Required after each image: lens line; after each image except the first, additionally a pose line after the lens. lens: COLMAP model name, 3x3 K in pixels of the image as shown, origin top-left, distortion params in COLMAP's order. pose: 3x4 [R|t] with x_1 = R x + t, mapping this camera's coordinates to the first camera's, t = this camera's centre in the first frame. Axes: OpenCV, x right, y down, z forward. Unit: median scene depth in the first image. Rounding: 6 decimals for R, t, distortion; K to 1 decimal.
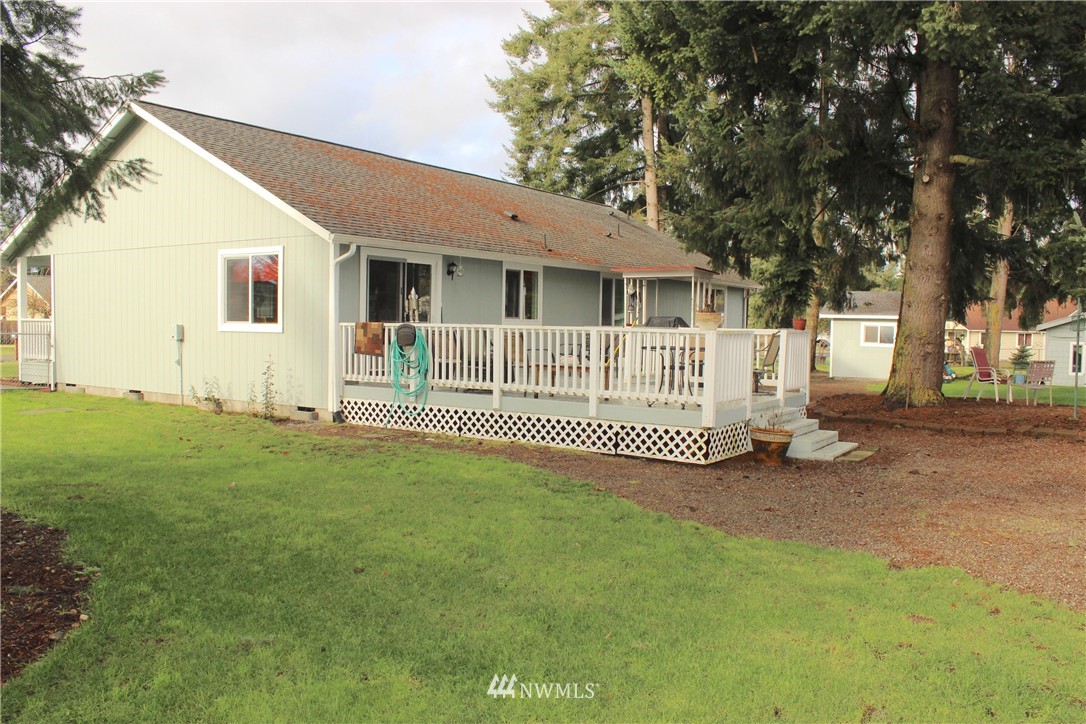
lens RADIAL K [[886.1, 0, 542.7], [0, 886.1, 365.5], [0, 0, 1]] dist [-0.172069, 0.151069]
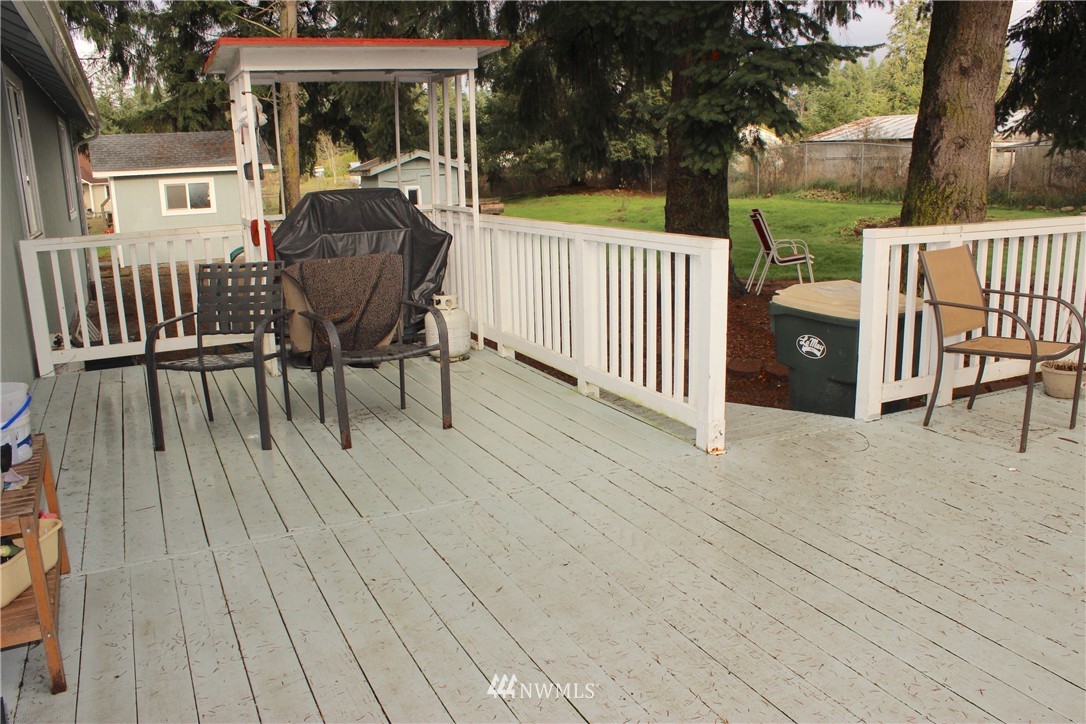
lens RADIAL K [[886.1, 0, 542.7], [0, 886.1, 365.5], [0, 0, 1]] dist [-0.172069, 0.151069]
pose [[0.502295, -0.227524, 0.834226, -0.159968], [0.080827, 0.972892, 0.216677, -0.071247], [-0.860910, -0.041408, 0.507069, 0.963628]]
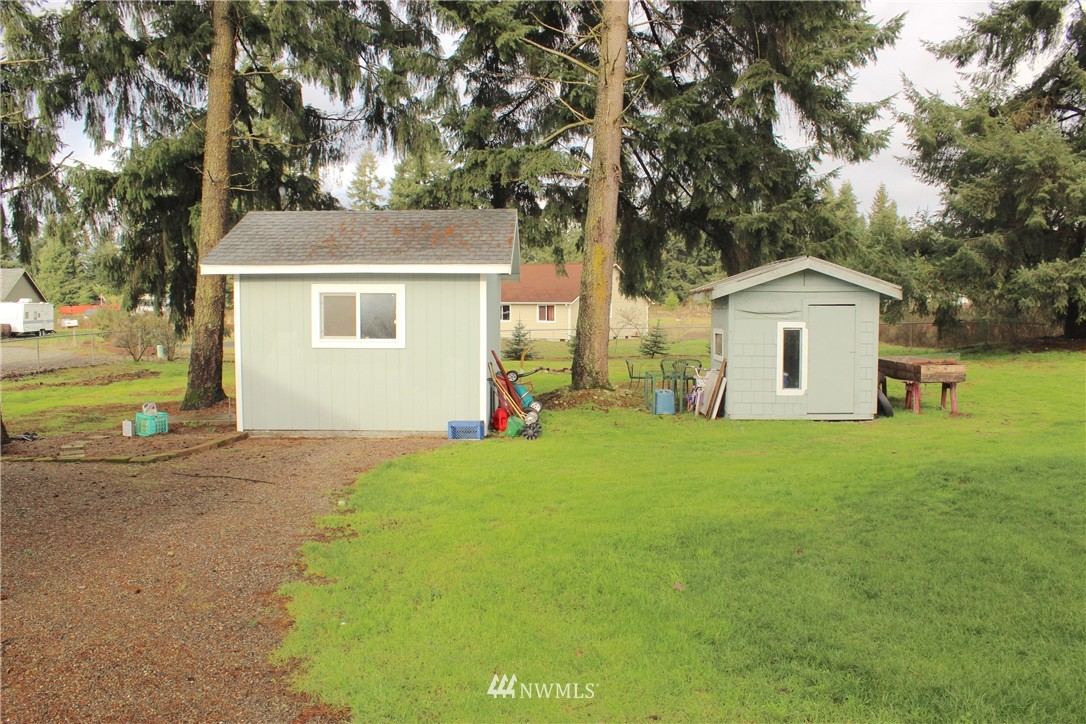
lens RADIAL K [[886.1, 0, 542.7], [0, 886.1, 365.5], [0, 0, 1]] dist [-0.172069, 0.151069]
pose [[0.847197, -0.051174, 0.528809, 0.591418], [0.038093, 0.998639, 0.035611, -0.057954], [-0.529912, -0.010026, 0.847993, 1.482170]]
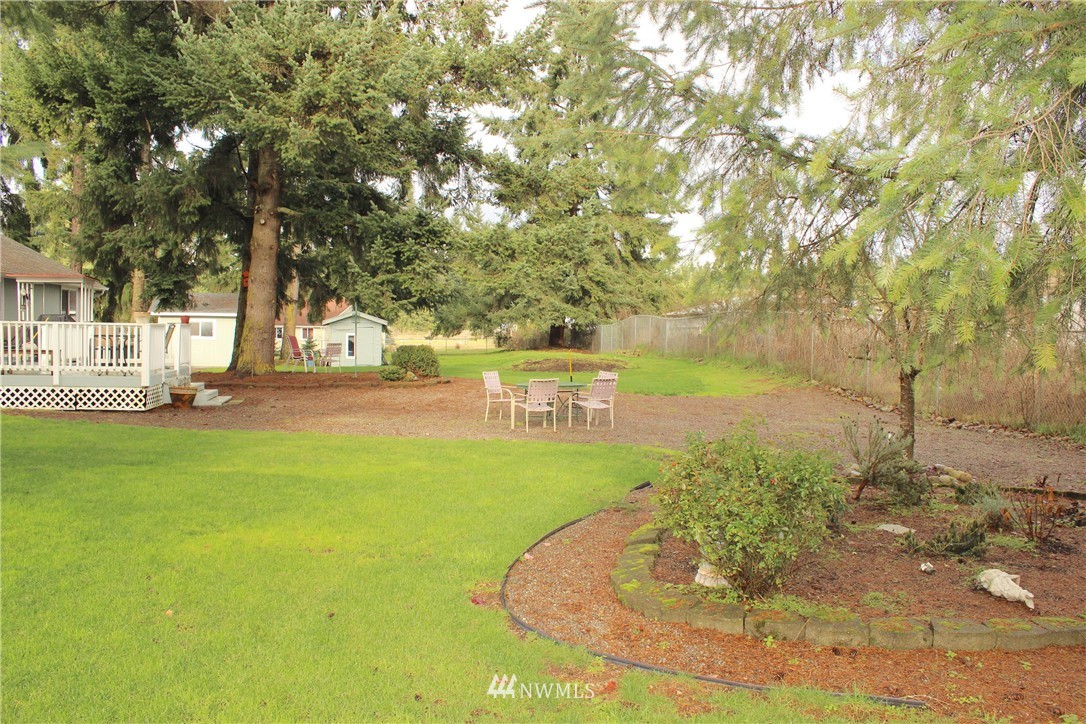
lens RADIAL K [[886.1, 0, 542.7], [0, 886.1, 365.5], [0, 0, 1]] dist [-0.172069, 0.151069]
pose [[0.709203, -0.031854, 0.704285, -0.274399], [0.029477, 0.999445, 0.015521, 0.022568], [-0.704388, 0.009753, 0.709748, -0.406009]]
